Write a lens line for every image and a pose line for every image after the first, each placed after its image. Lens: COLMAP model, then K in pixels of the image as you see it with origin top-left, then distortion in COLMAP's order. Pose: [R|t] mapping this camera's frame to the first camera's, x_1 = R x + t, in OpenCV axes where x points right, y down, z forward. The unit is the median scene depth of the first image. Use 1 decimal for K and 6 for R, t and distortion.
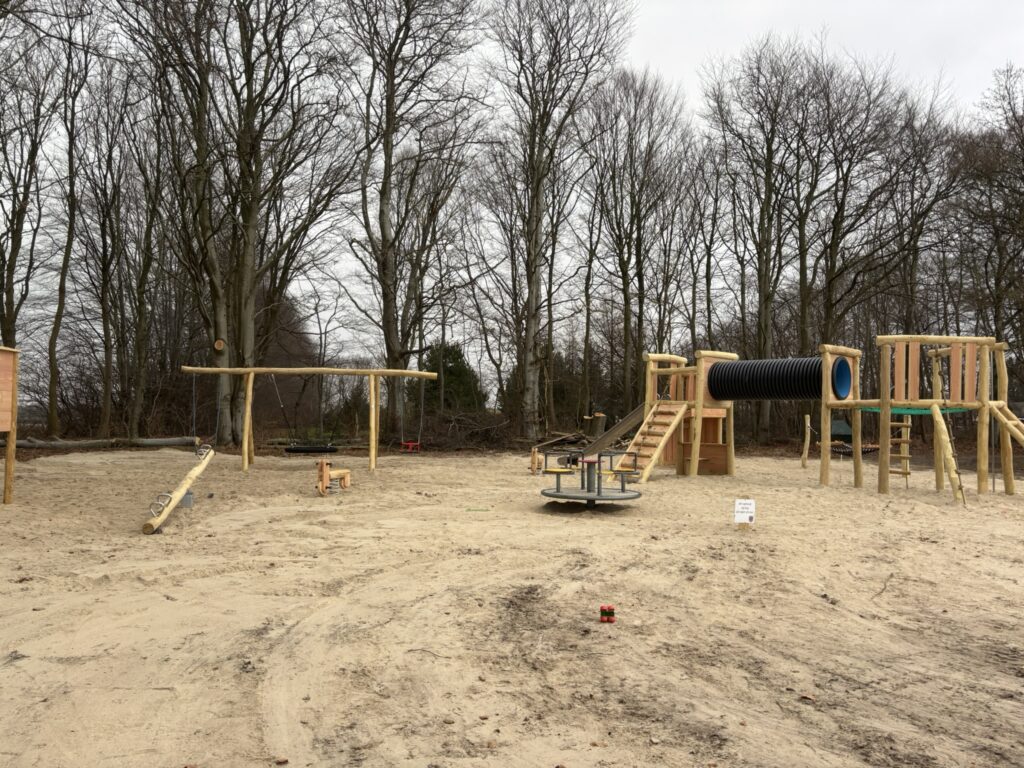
lens RADIAL K [[796.7, 0, 516.3], [0, 796.7, 384.7], [0, 0, 1]] dist [0.077094, -0.052990]
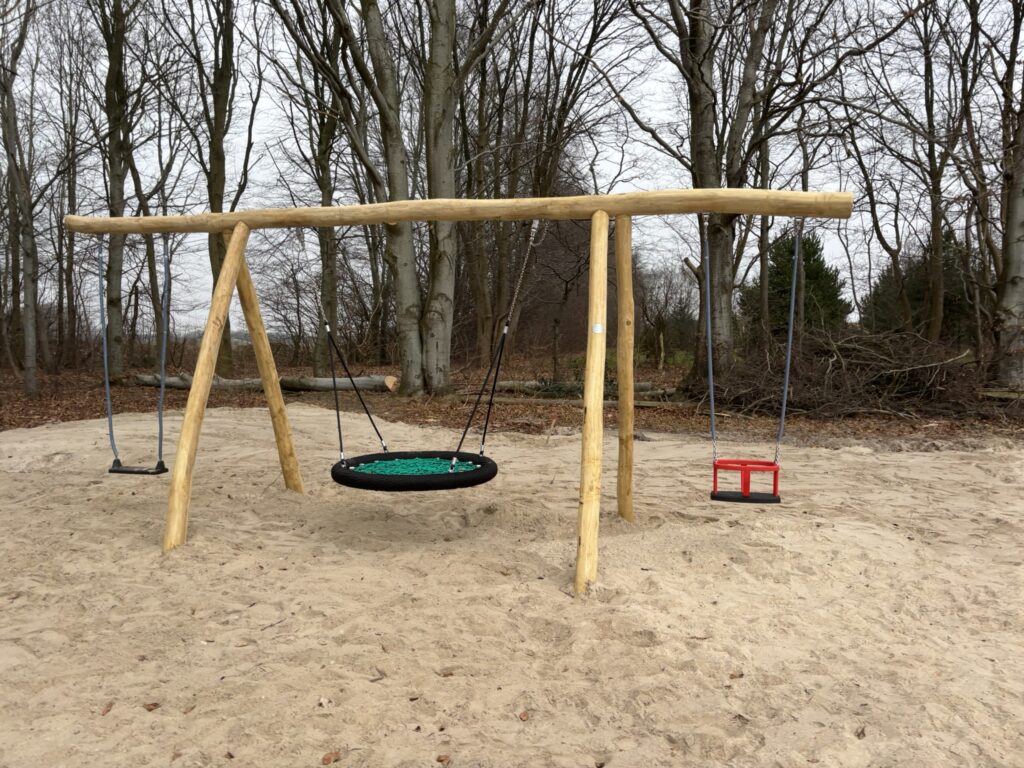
lens RADIAL K [[796.7, 0, 516.3], [0, 796.7, 384.7], [0, 0, 1]] dist [0.077094, -0.052990]
pose [[0.918149, 0.018641, -0.395797, -0.042769], [0.022116, 0.994925, 0.098162, 0.008956], [0.395618, -0.098881, 0.913077, 0.325337]]
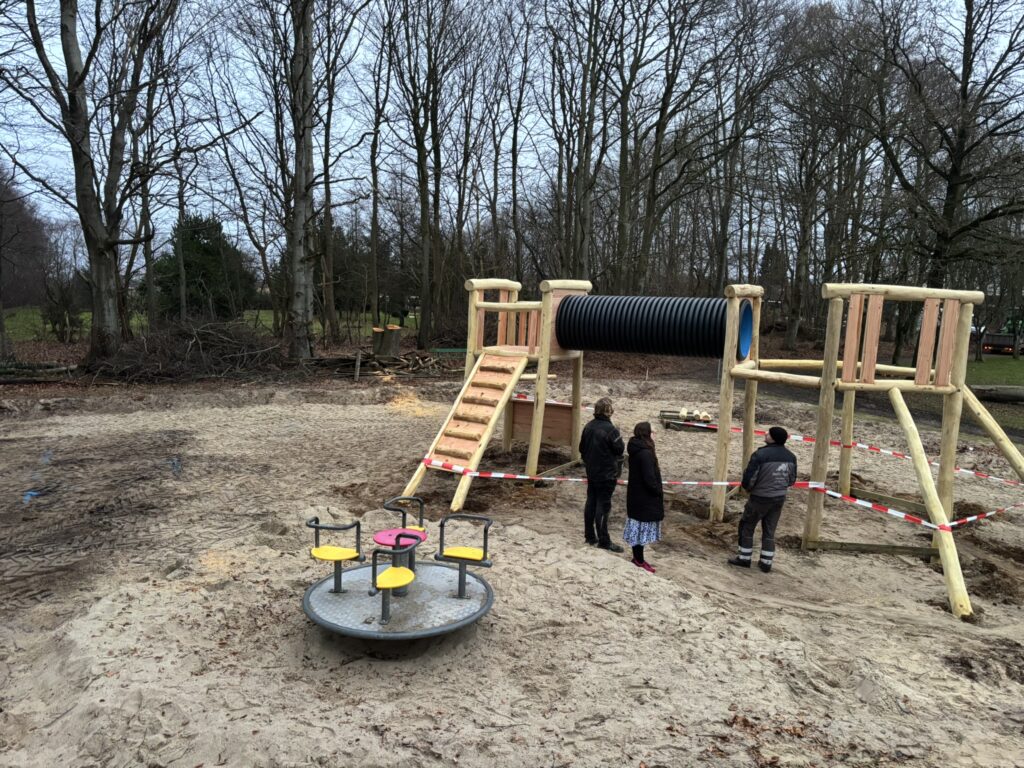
lens RADIAL K [[796.7, 0, 516.3], [0, 796.7, 384.7], [0, 0, 1]] dist [0.077094, -0.052990]
pose [[0.964647, -0.018034, 0.262928, 0.008967], [-0.024518, 0.987188, 0.157665, -0.025133], [-0.262402, -0.158537, 0.951846, 0.139845]]
